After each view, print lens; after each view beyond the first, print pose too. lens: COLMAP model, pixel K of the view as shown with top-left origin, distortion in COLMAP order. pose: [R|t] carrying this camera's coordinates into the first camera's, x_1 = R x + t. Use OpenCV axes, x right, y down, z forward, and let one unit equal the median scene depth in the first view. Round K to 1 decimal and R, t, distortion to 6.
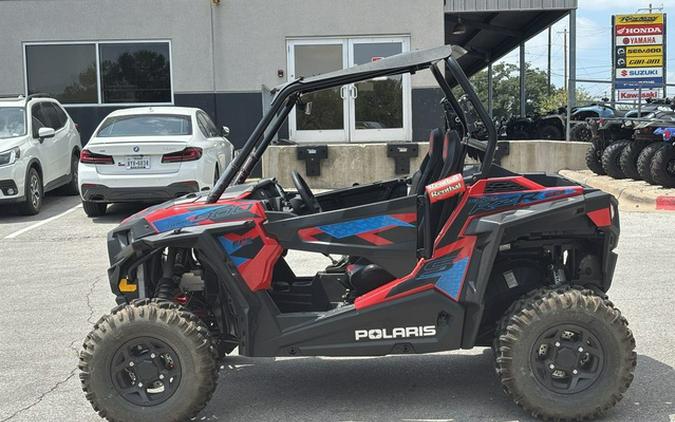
lens RADIAL K [[1012.1, 0, 336.7], [0, 1012.1, 247.2], [0, 0, 1]] dist [0.345325, -1.645890]
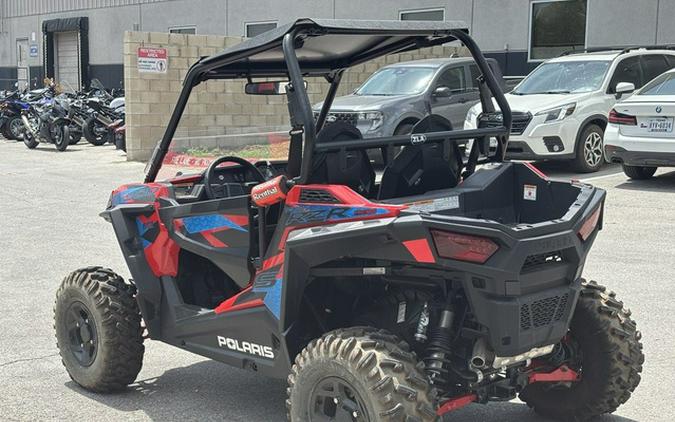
lens RADIAL K [[1012.1, 0, 336.7], [0, 1012.1, 247.2], [0, 0, 1]] dist [0.345325, -1.645890]
pose [[0.672308, 0.135998, -0.727672, 0.745901], [-0.094414, 0.990705, 0.097927, -0.096856], [0.734226, 0.002866, 0.678899, 0.449461]]
